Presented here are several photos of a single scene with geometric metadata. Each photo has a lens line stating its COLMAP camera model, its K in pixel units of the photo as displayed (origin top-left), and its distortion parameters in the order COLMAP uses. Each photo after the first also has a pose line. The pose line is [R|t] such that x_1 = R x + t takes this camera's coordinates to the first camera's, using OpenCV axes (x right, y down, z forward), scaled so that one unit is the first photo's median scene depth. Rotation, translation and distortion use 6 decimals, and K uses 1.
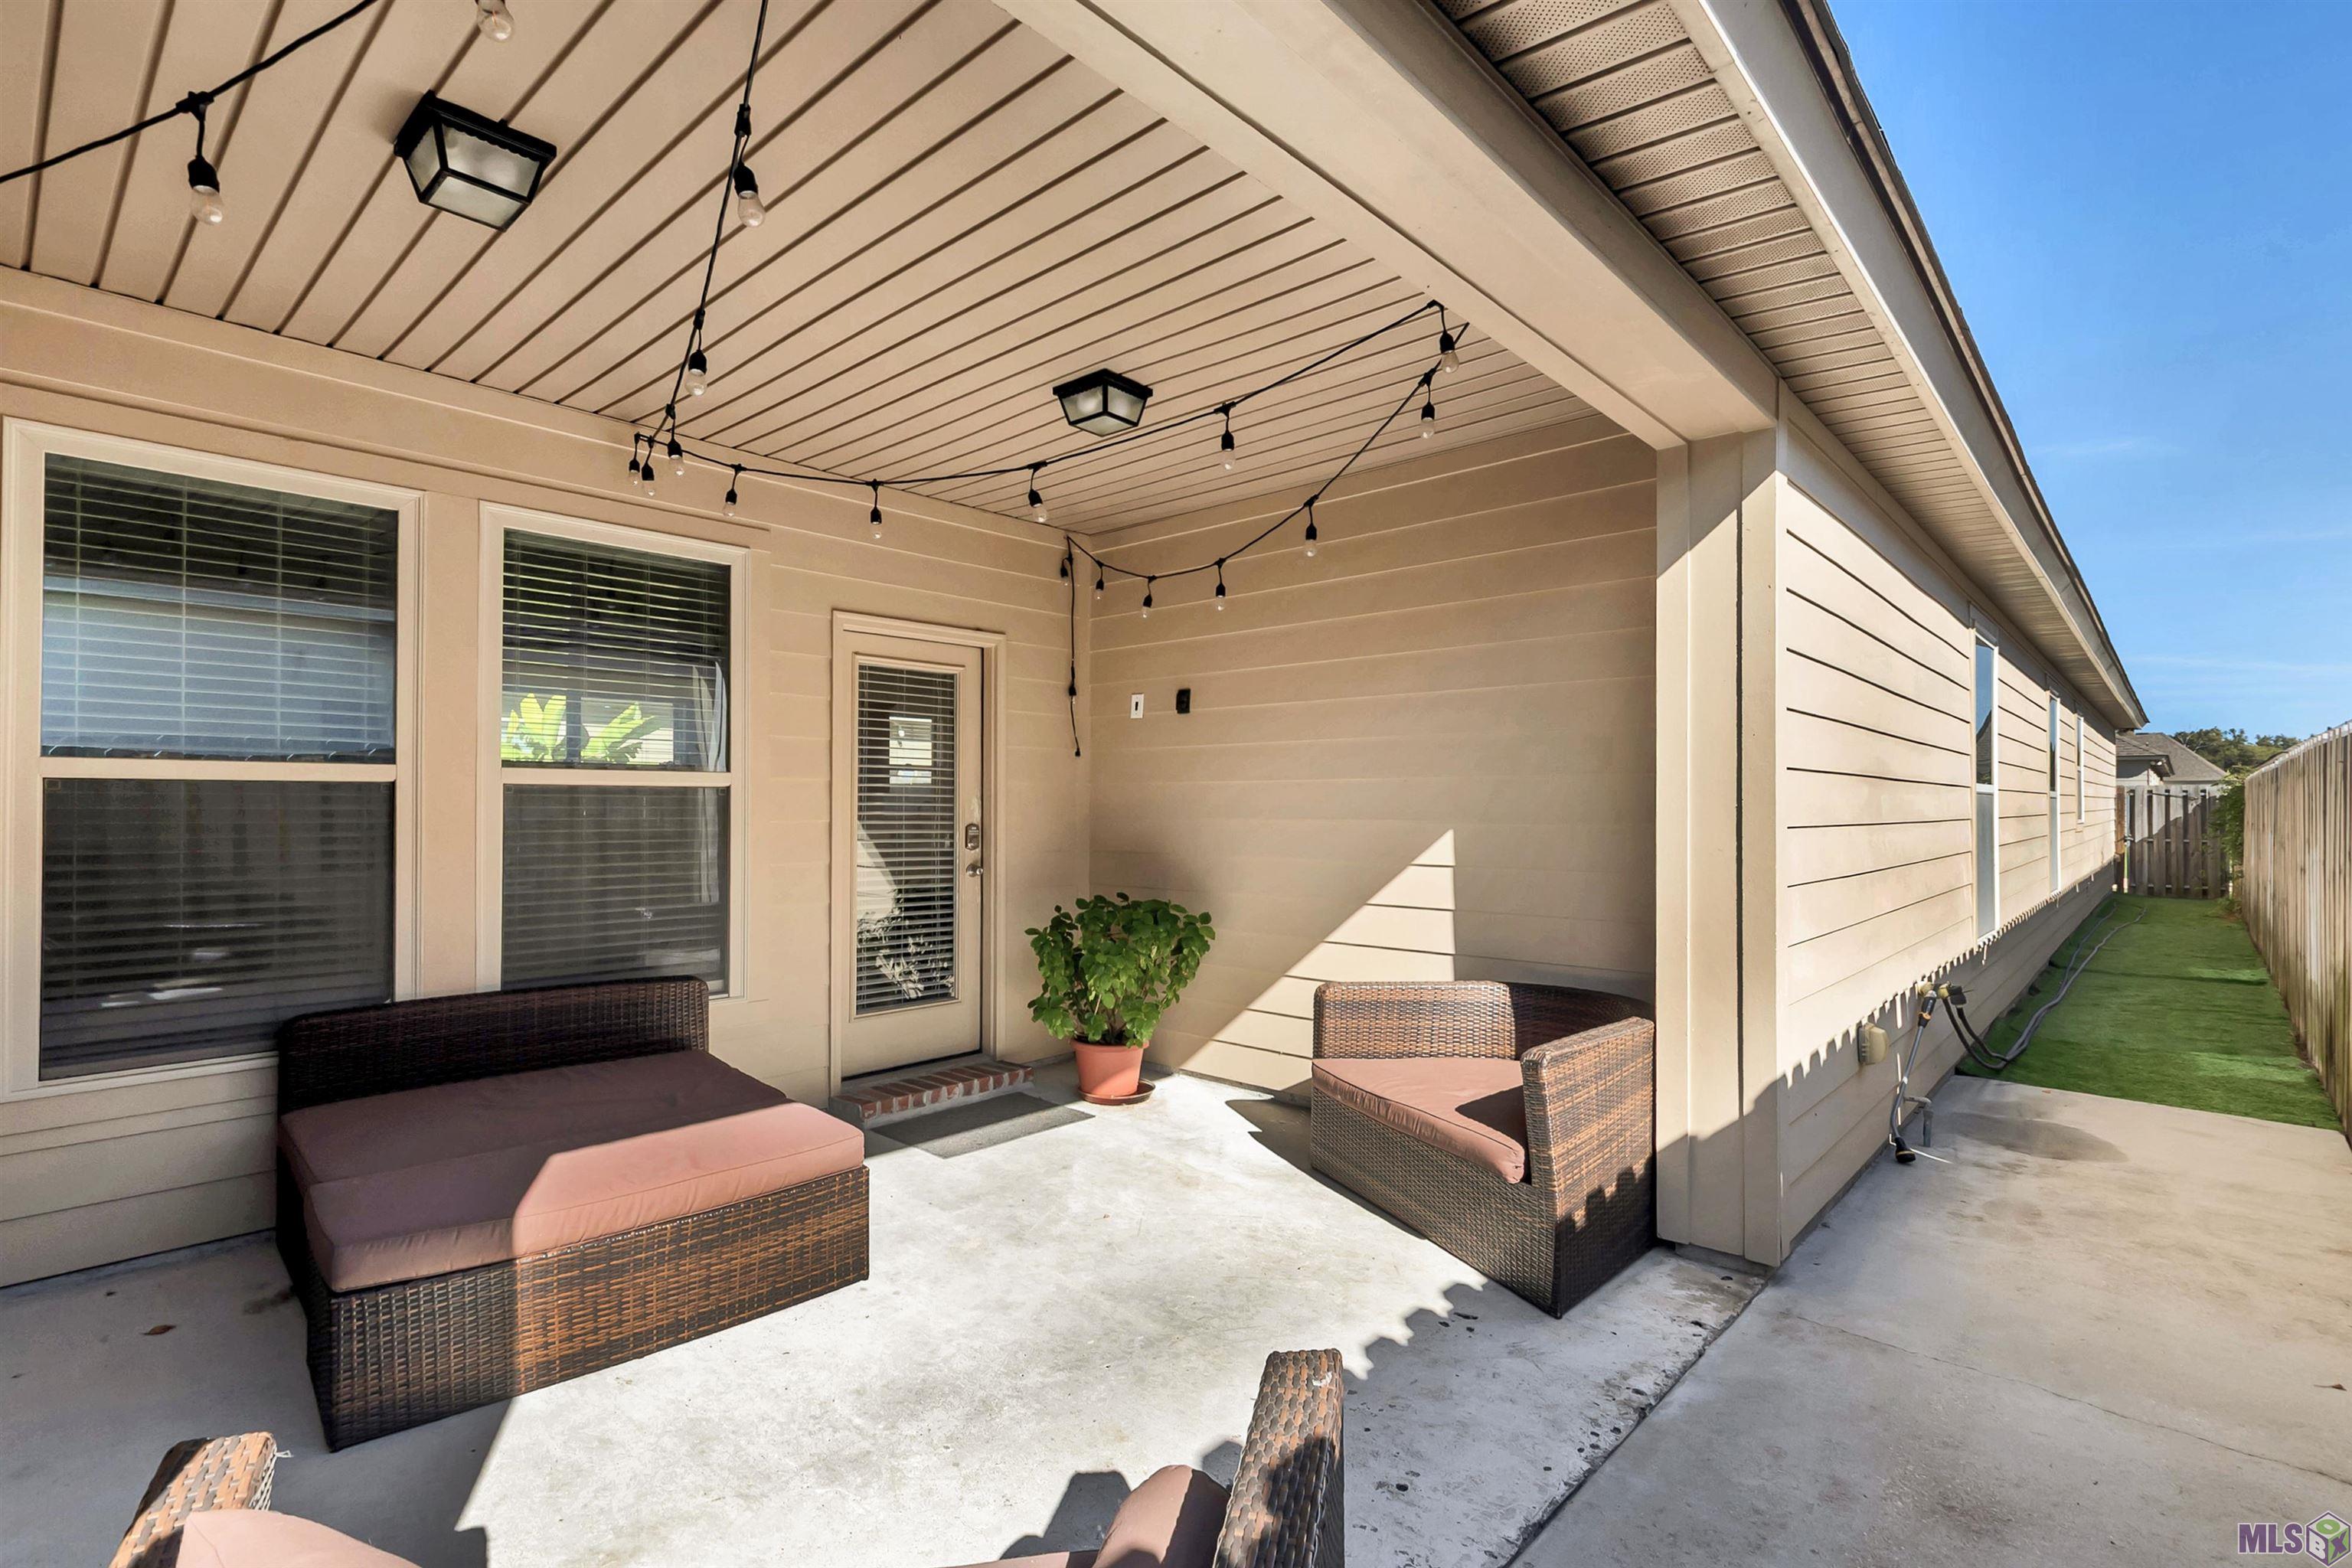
lens RADIAL K [[1077.1, 0, 1182.5], [0, 1077.1, 775.6], [0, 0, 1]] dist [-0.003588, -0.001090]
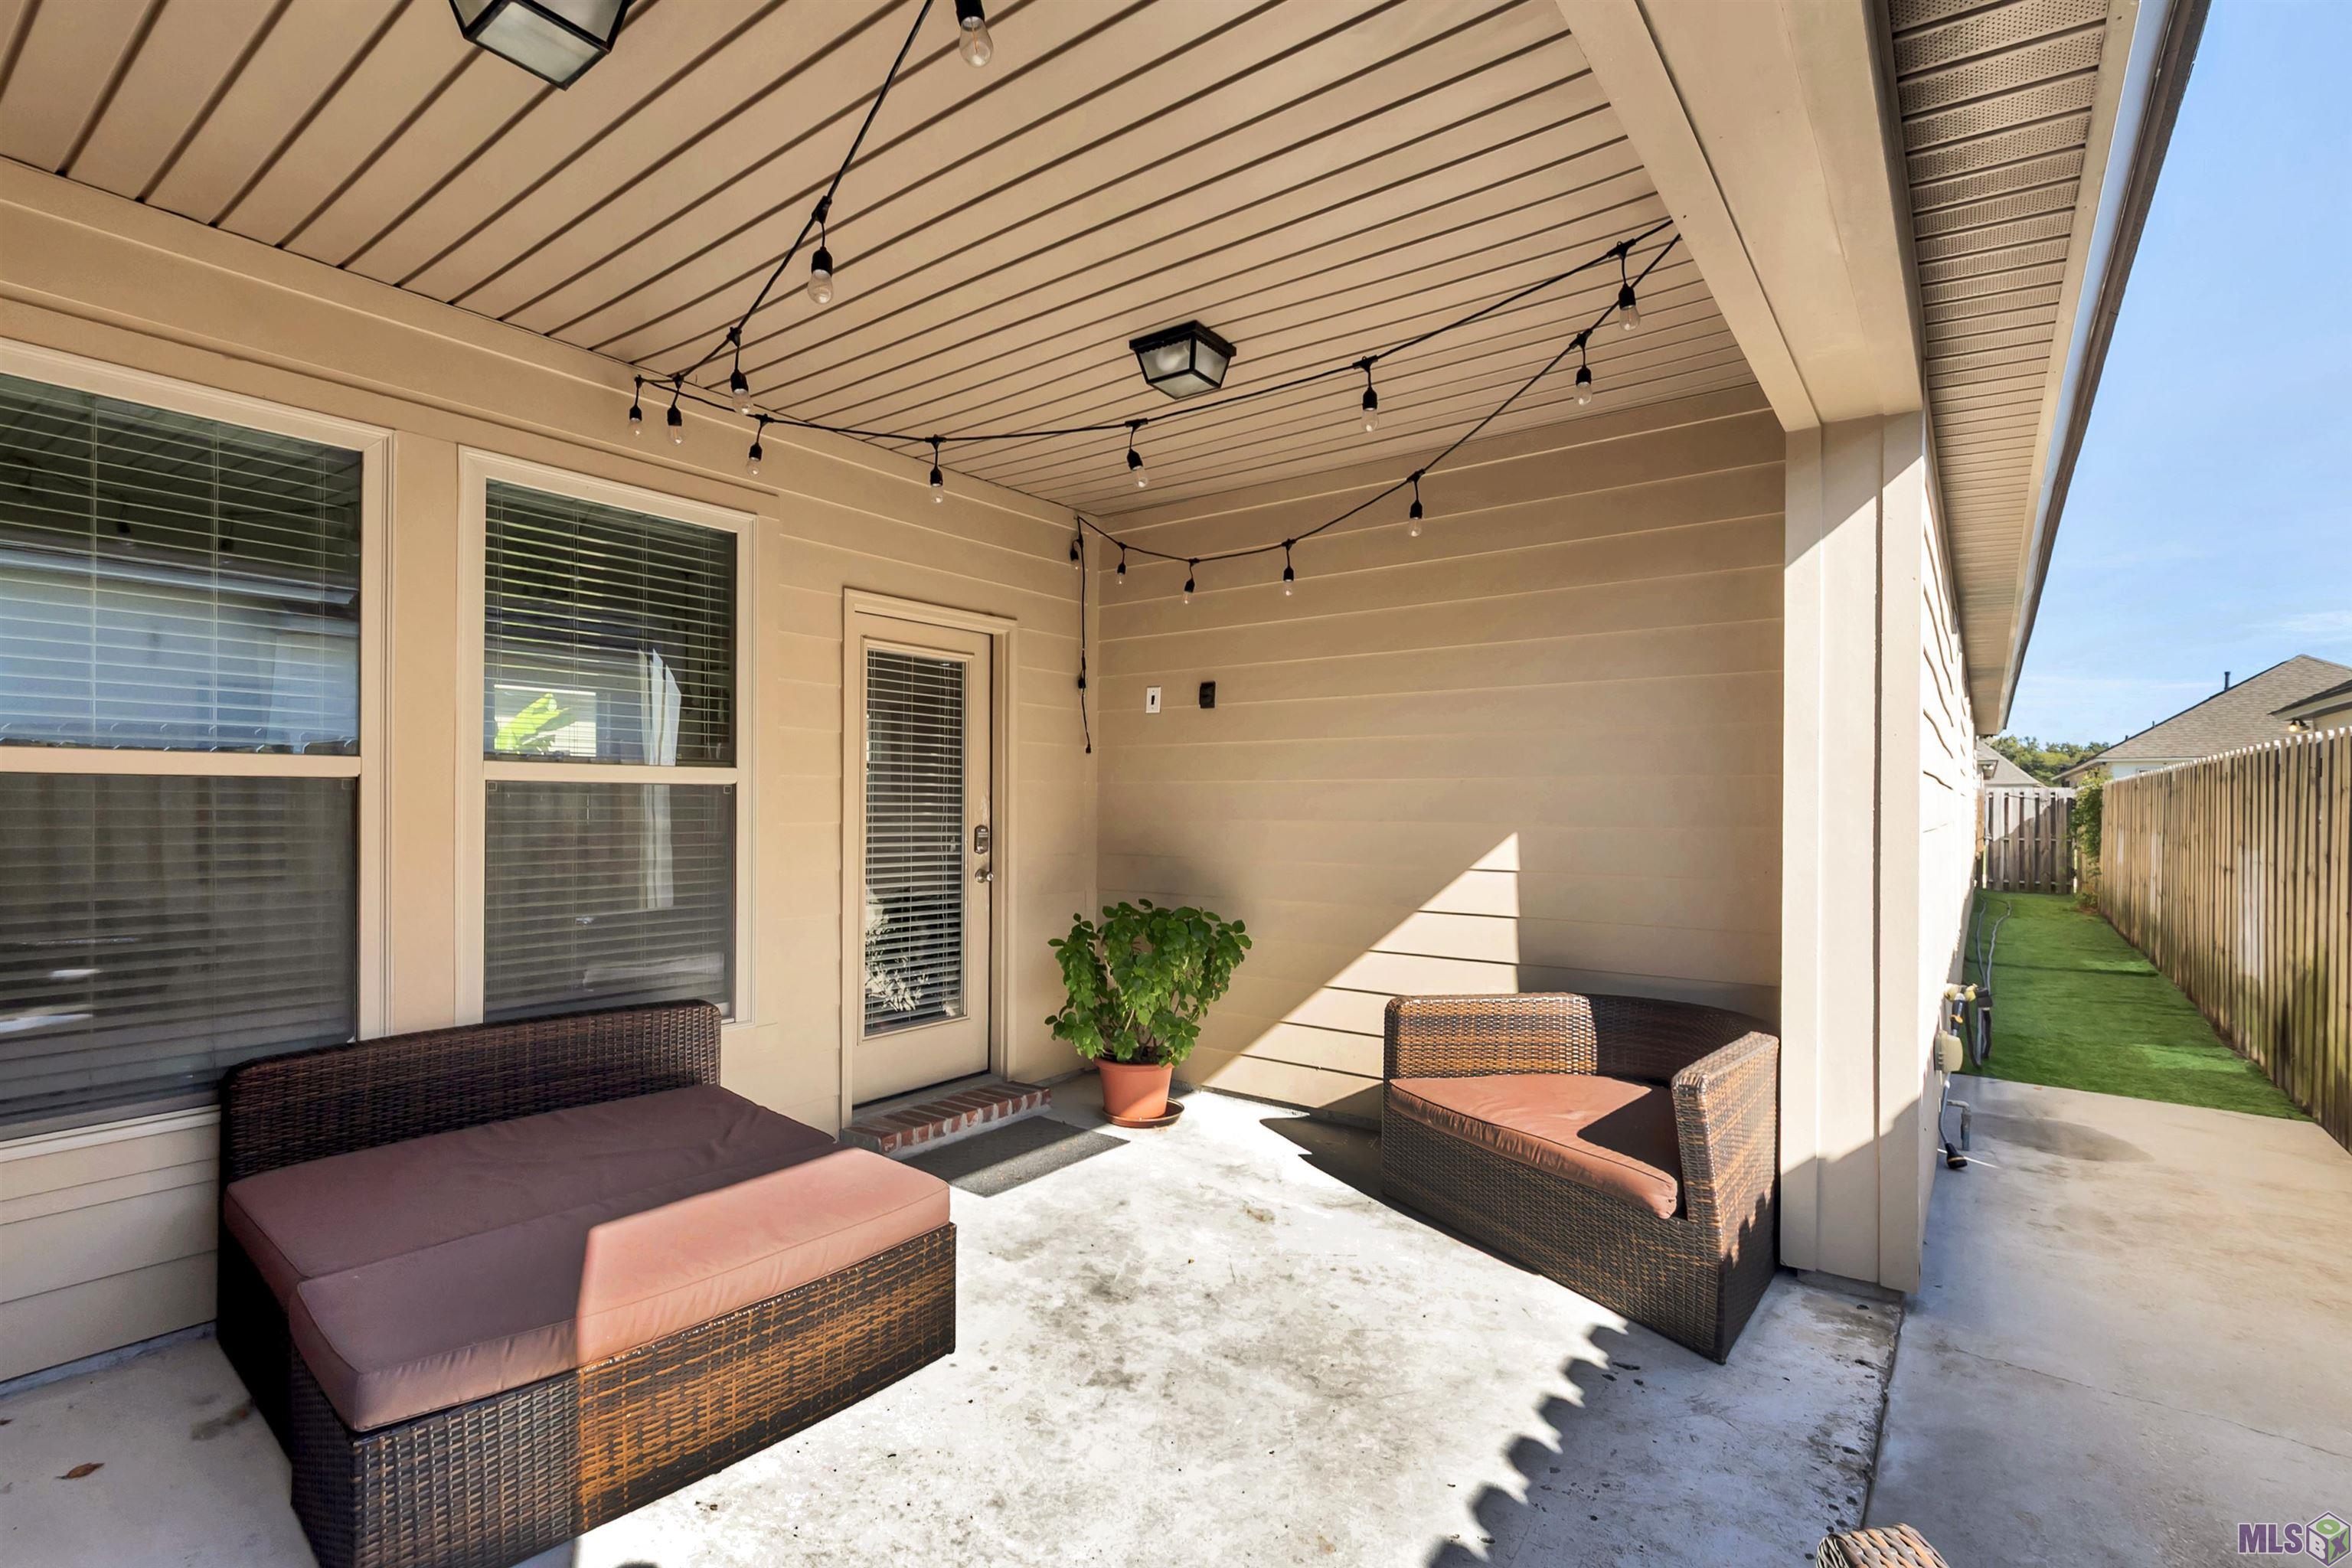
lens RADIAL K [[1070.0, 0, 1176.0], [0, 1070.0, 784.0], [0, 0, 1]] dist [-0.003487, 0.000407]
pose [[0.995838, 0.004229, 0.091047, -0.161195], [-0.005057, 0.999948, 0.008864, 0.000526], [-0.091005, -0.009288, 0.995807, 0.106116]]
